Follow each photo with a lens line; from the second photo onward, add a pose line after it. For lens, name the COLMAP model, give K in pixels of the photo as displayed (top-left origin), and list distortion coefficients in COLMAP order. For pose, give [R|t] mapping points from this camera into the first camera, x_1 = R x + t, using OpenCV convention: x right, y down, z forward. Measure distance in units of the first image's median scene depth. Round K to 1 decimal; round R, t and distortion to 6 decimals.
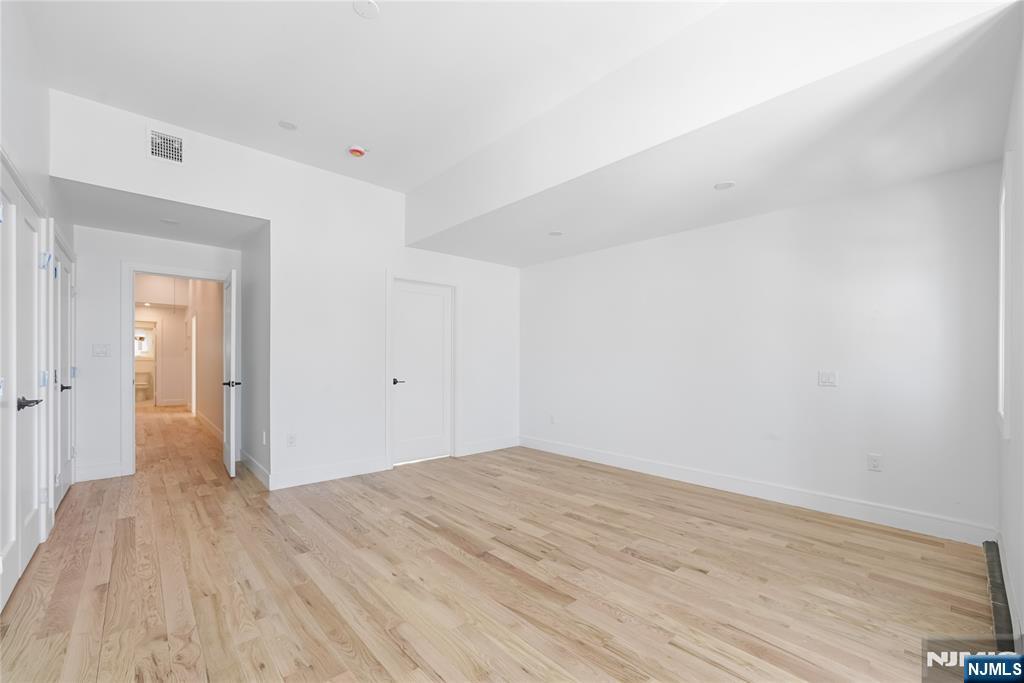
lens RADIAL K [[417.2, 0, 514.0], [0, 417.2, 358.8], [0, 0, 1]] dist [-0.011279, 0.002931]
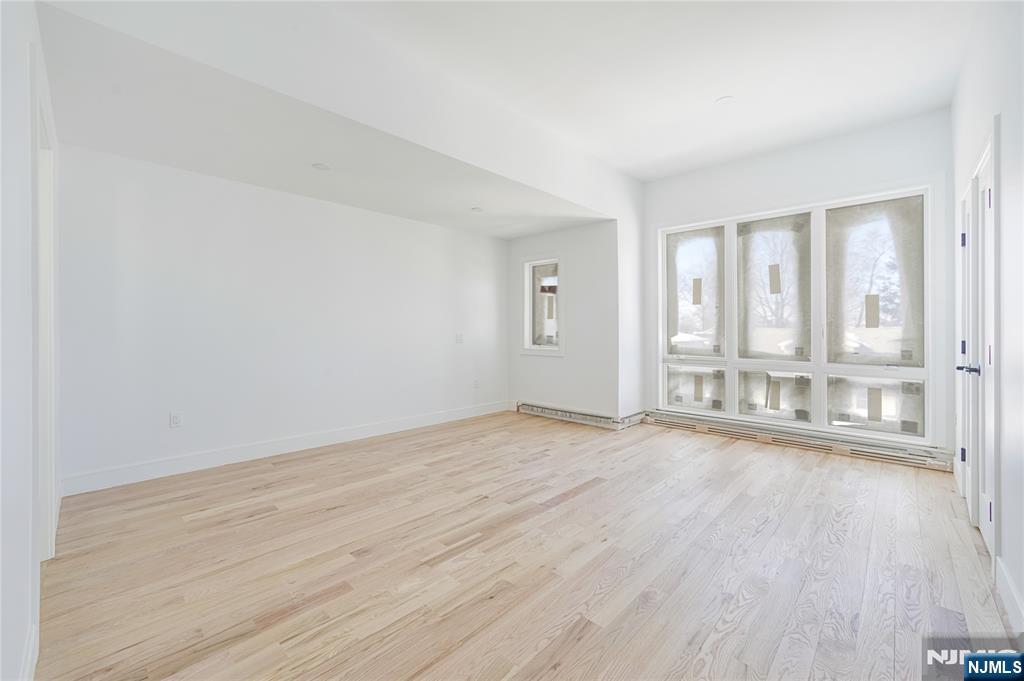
lens RADIAL K [[417.2, 0, 506.6], [0, 417.2, 332.7], [0, 0, 1]] dist [-0.011279, 0.002931]
pose [[-0.067425, -0.008174, 0.997691, -0.944238], [-0.012828, 0.999891, 0.007325, 0.015682], [-0.997642, -0.012304, -0.067522, 0.980627]]
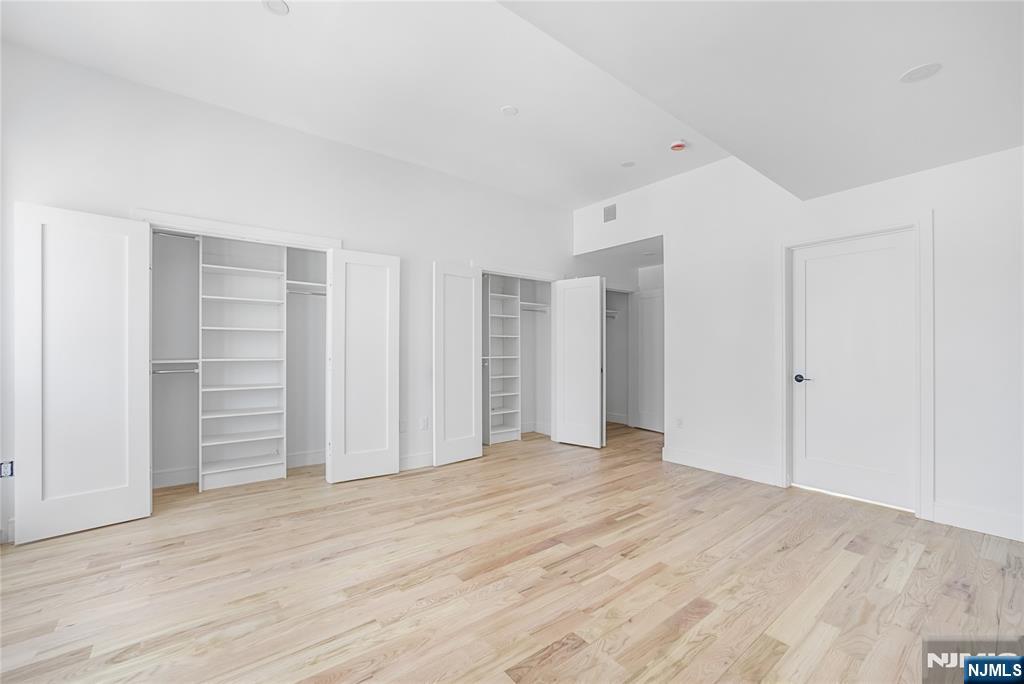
lens RADIAL K [[417.2, 0, 514.9], [0, 417.2, 350.2], [0, 0, 1]] dist [-0.011279, 0.002931]
pose [[-0.073743, -0.008104, -0.997244, 0.792406], [0.006362, 0.999943, -0.008596, 0.009981], [0.997257, -0.006978, -0.073687, 0.814139]]
